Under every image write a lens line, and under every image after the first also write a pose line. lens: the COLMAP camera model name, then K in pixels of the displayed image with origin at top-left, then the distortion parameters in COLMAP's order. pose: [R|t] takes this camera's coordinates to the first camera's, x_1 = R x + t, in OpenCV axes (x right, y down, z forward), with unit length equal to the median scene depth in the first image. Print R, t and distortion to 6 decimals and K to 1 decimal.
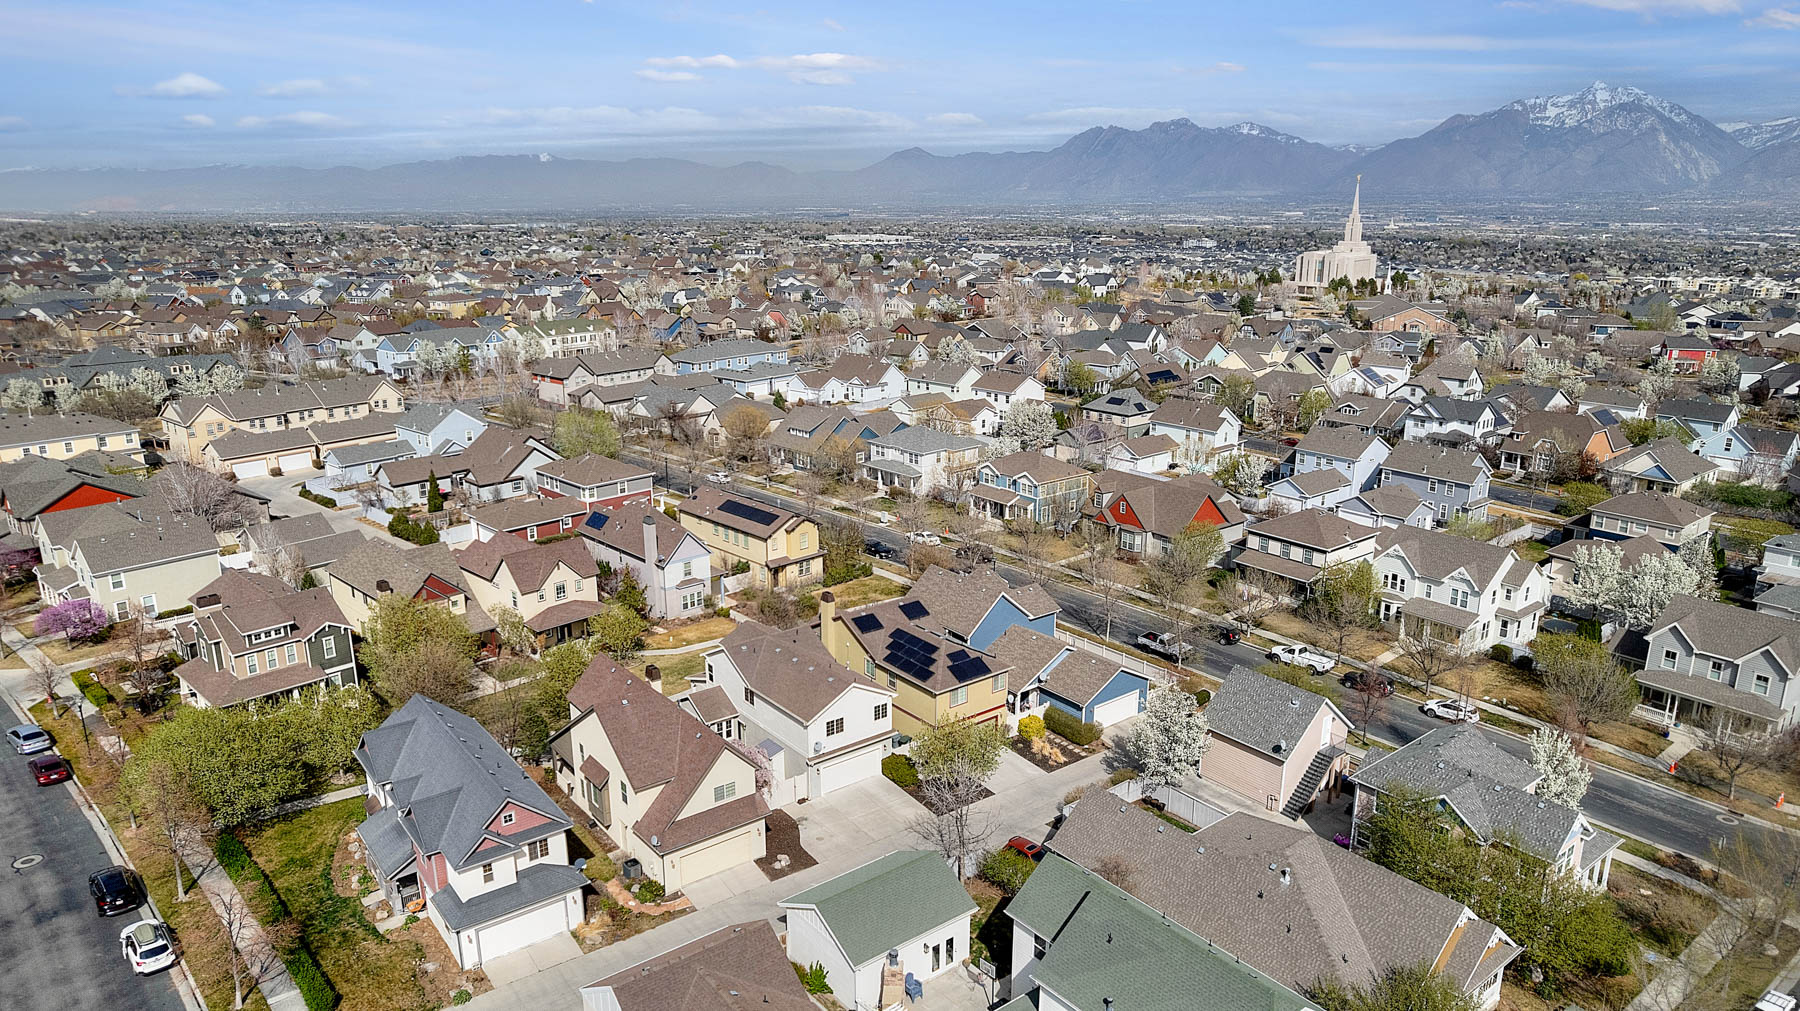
lens RADIAL K [[1149.9, 0, 905.1], [0, 1149.9, 510.1], [0, 0, 1]] dist [-0.074931, 0.066903]
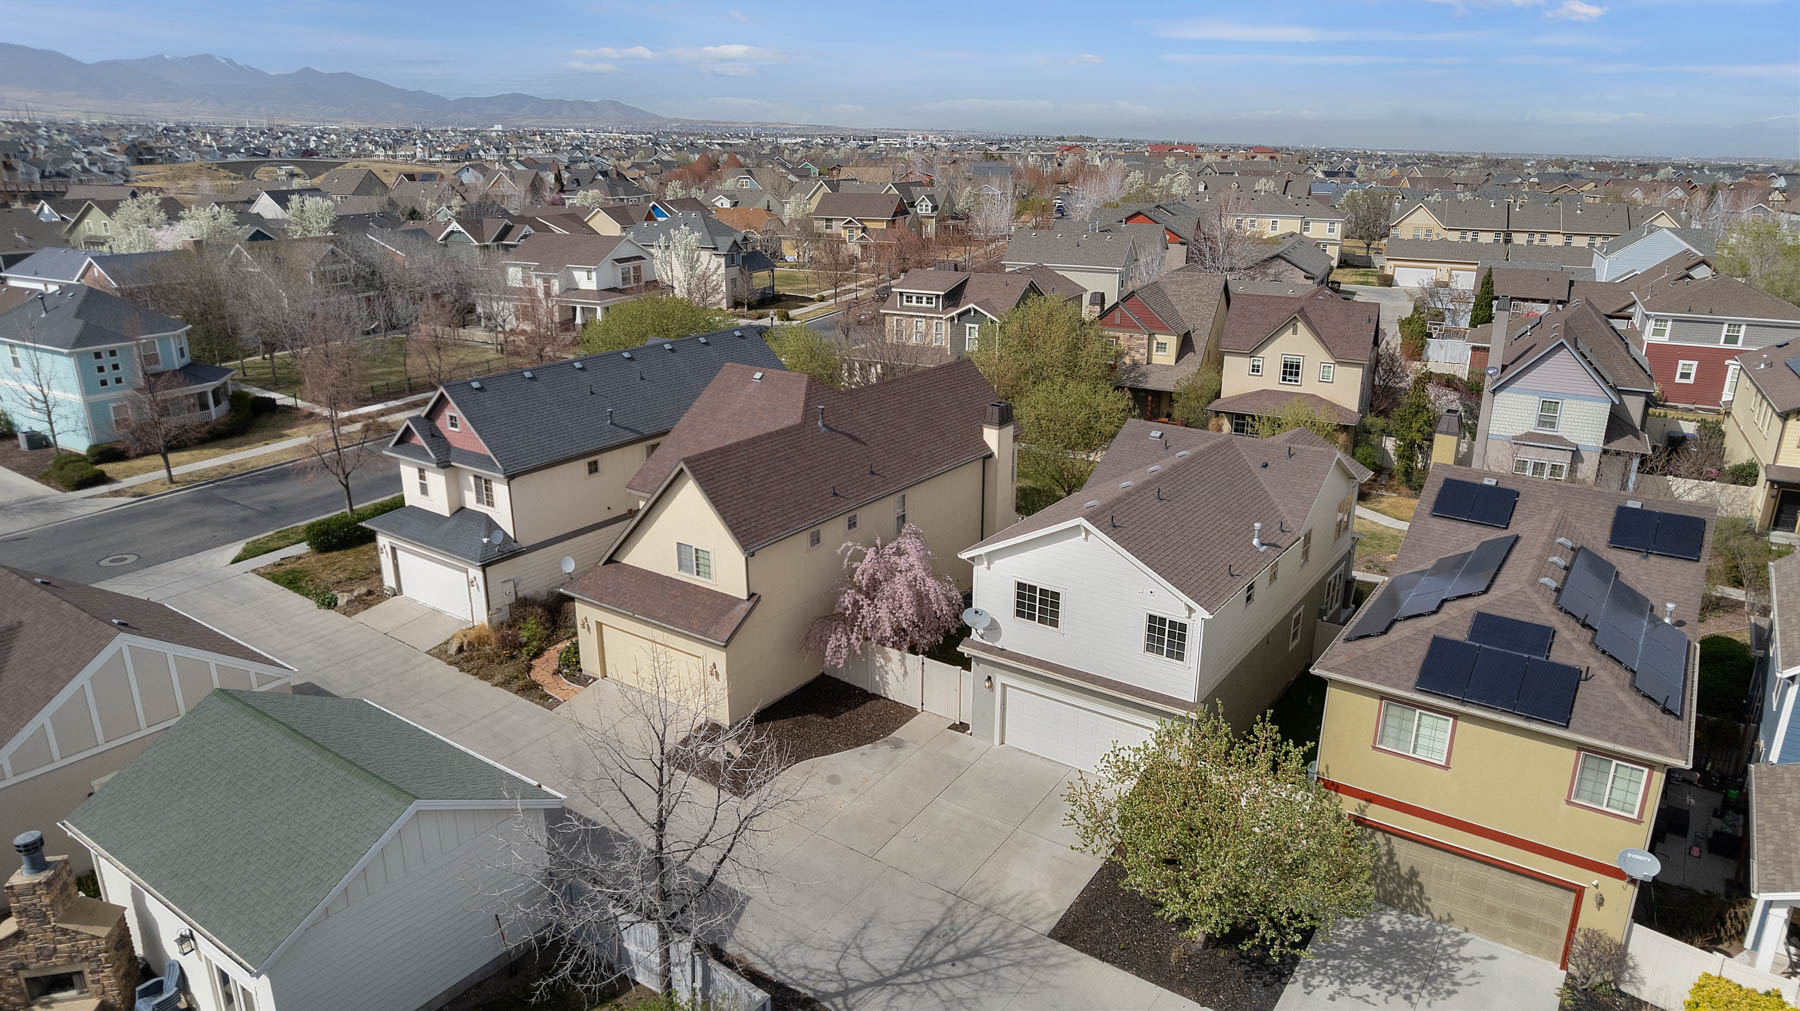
lens RADIAL K [[1149.9, 0, 905.1], [0, 1149.9, 510.1], [0, 0, 1]] dist [-0.074931, 0.066903]
pose [[0.289765, 0.299045, -0.909180, 0.262542], [-0.259284, 0.938939, 0.226197, 0.066655], [0.921308, 0.170192, 0.349609, 0.717196]]
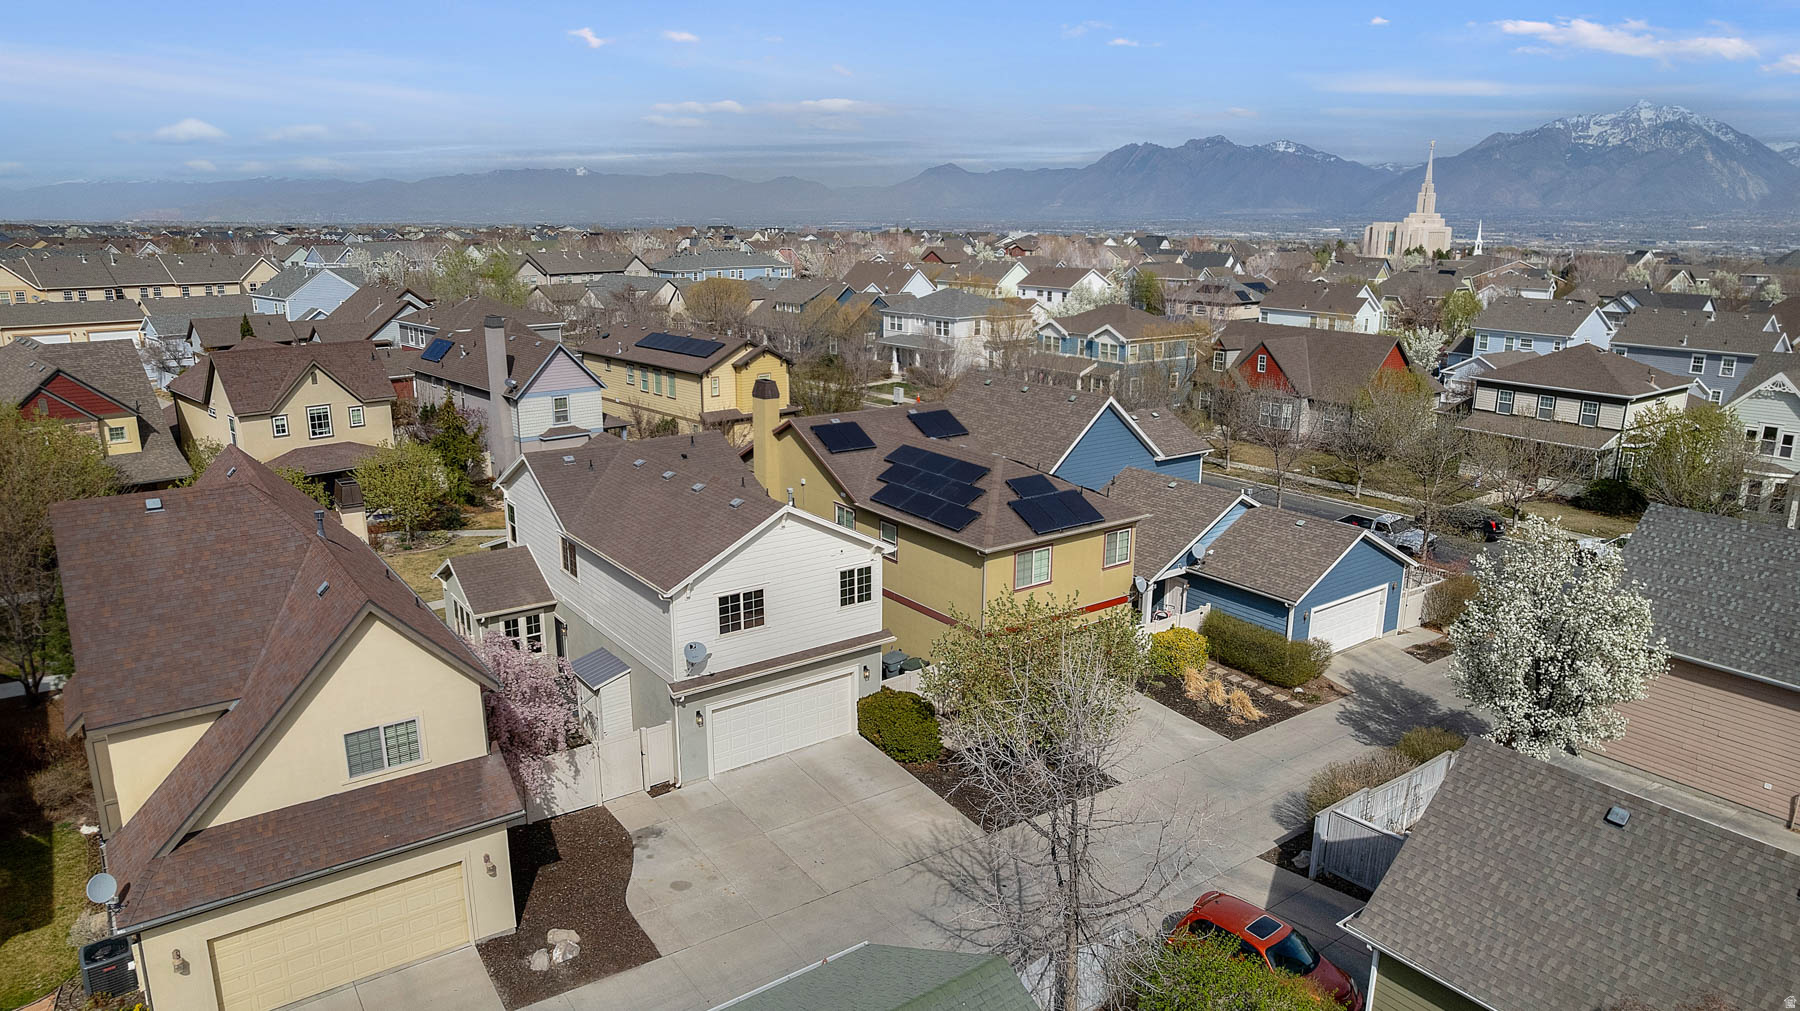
lens RADIAL K [[1158.5, 0, 906.9], [0, 1158.5, 503.3], [0, 0, 1]] dist [-0.079754, 0.071600]
pose [[0.999631, 0.012769, -0.023988, 0.007287], [-0.013228, 0.999730, -0.019113, 0.140175], [0.023737, 0.019423, 0.999530, 0.519562]]
